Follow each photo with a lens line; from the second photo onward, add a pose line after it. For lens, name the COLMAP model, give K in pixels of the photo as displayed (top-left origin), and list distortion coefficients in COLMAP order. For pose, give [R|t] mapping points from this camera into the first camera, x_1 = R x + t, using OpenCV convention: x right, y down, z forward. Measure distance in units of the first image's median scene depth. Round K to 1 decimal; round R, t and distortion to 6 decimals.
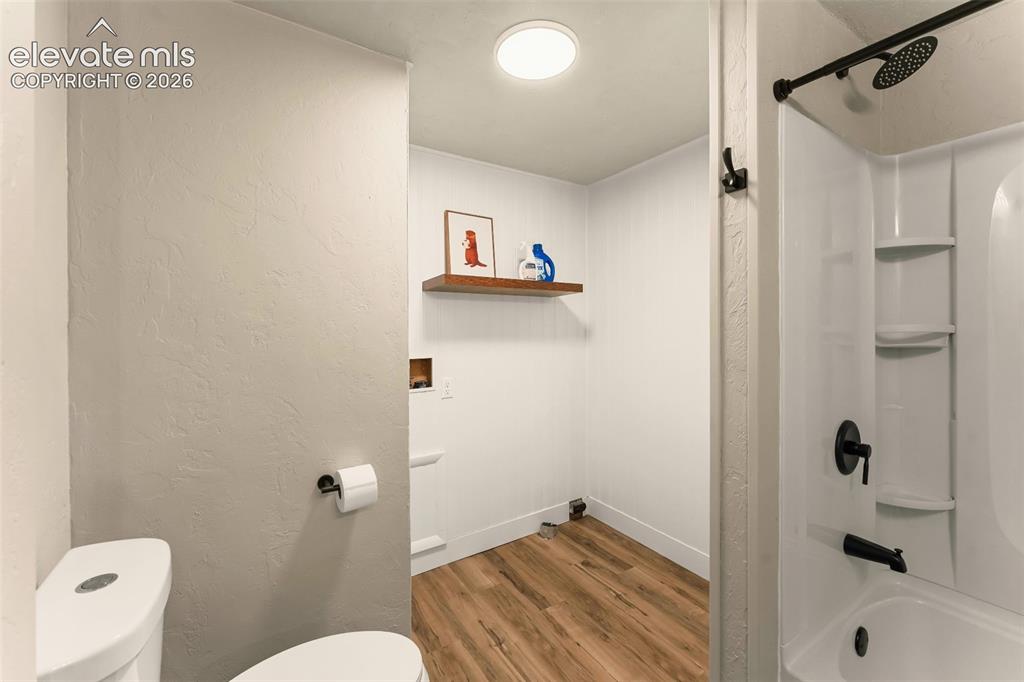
lens RADIAL K [[409.4, 0, 513.0], [0, 409.4, 329.5], [0, 0, 1]] dist [-0.001161, -0.000096]
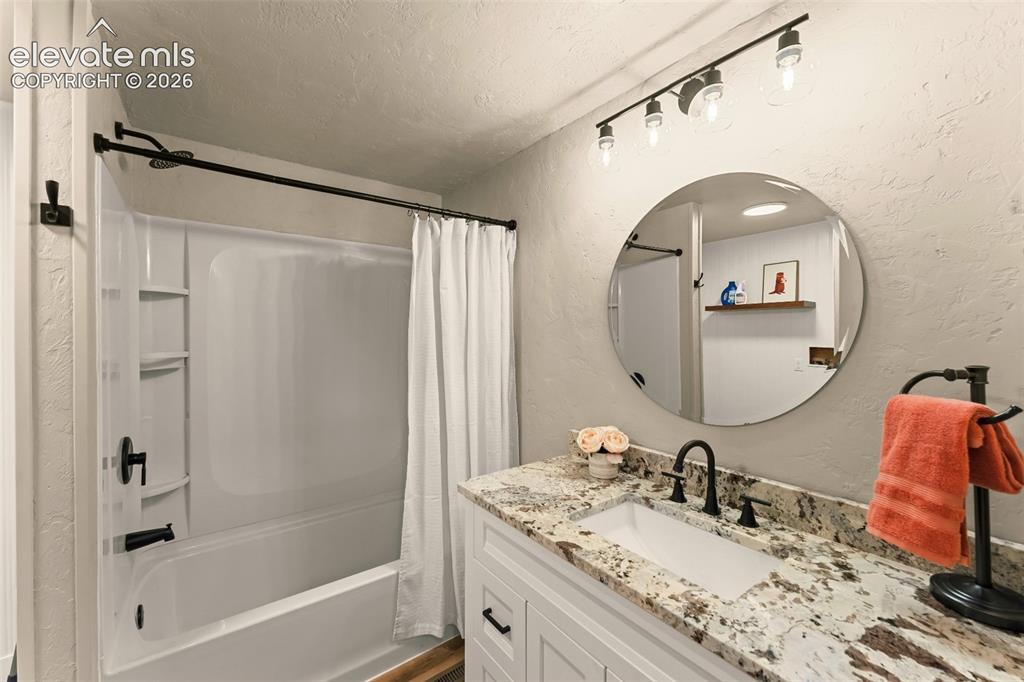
lens RADIAL K [[409.4, 0, 491.5], [0, 409.4, 333.0], [0, 0, 1]] dist [-0.001161, -0.000096]
pose [[-0.045300, 0.008991, 0.998933, -0.436670], [0.001045, 0.999959, -0.008953, -0.069431], [-0.998973, 0.000639, -0.045307, 0.013926]]
